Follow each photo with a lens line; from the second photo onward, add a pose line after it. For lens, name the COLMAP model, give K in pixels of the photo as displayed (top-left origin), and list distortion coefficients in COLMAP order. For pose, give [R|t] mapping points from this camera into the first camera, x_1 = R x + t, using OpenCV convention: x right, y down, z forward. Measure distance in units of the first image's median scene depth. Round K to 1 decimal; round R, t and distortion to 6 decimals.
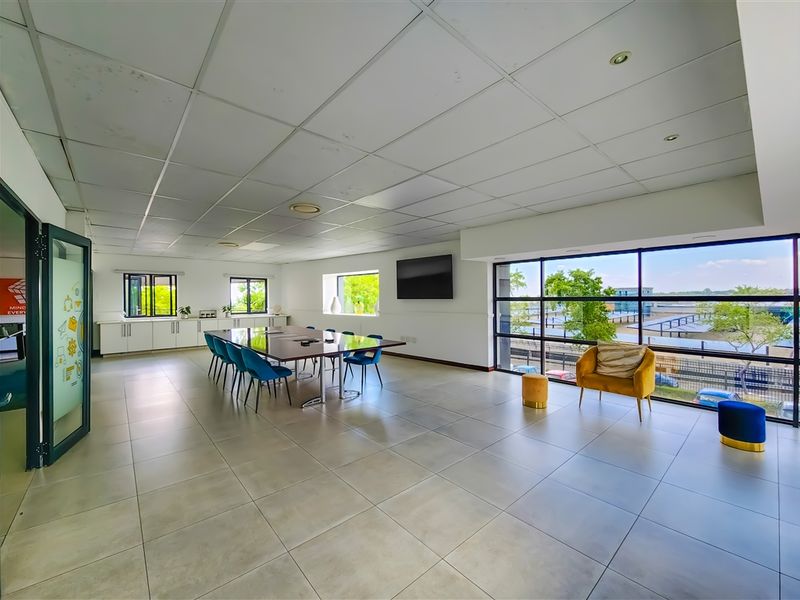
lens RADIAL K [[328.4, 0, 400.0], [0, 328.4, 300.0], [0, 0, 1]] dist [-0.004641, -0.000654]
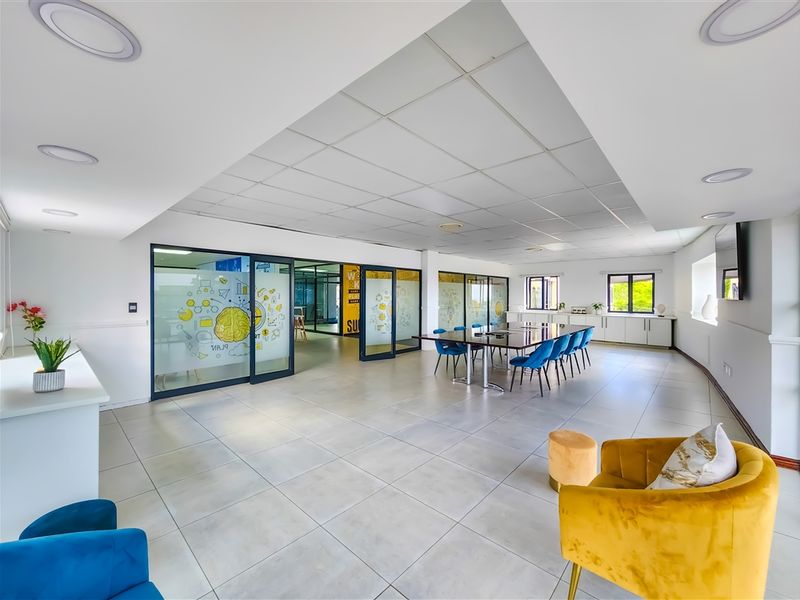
lens RADIAL K [[328.4, 0, 400.0], [0, 328.4, 300.0], [0, 0, 1]] dist [-0.004641, -0.000654]
pose [[0.106612, 0.019517, -0.994109, 0.431887], [-0.010427, 0.999774, 0.018510, -0.005215], [0.994246, 0.008392, 0.106791, 0.295632]]
